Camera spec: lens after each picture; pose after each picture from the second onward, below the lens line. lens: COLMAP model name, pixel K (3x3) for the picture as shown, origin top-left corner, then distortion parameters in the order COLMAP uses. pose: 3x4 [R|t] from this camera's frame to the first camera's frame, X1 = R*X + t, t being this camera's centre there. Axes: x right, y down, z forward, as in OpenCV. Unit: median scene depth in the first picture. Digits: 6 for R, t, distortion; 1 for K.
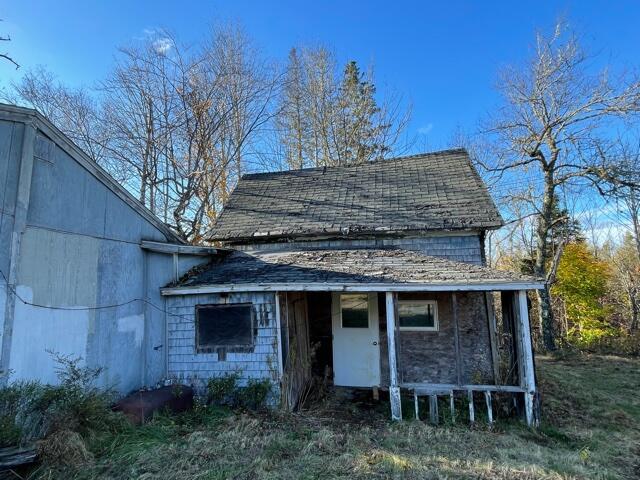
lens RADIAL K [[343.6, 0, 320.0], [0, 343.6, 240.0], [0, 0, 1]] dist [0.004892, 0.000074]
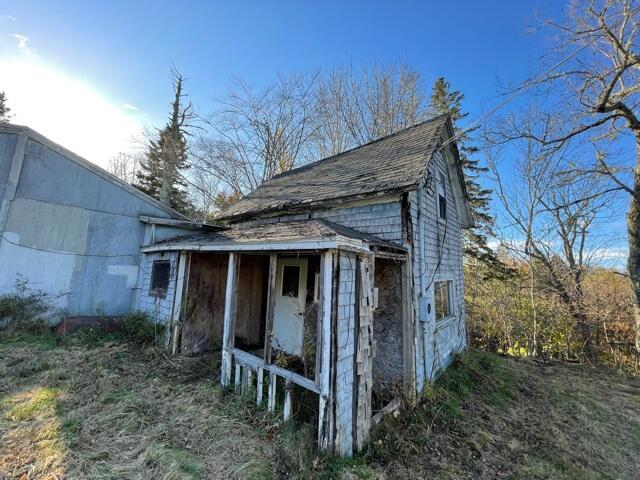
lens RADIAL K [[252.5, 0, 320.0], [0, 252.5, 240.0], [0, 0, 1]] dist [0.001001, 0.000243]
pose [[0.877591, 0.010493, -0.479294, 0.746492], [-0.016481, 0.999830, -0.008290, 0.114234], [0.479126, 0.015174, 0.877615, 0.478465]]
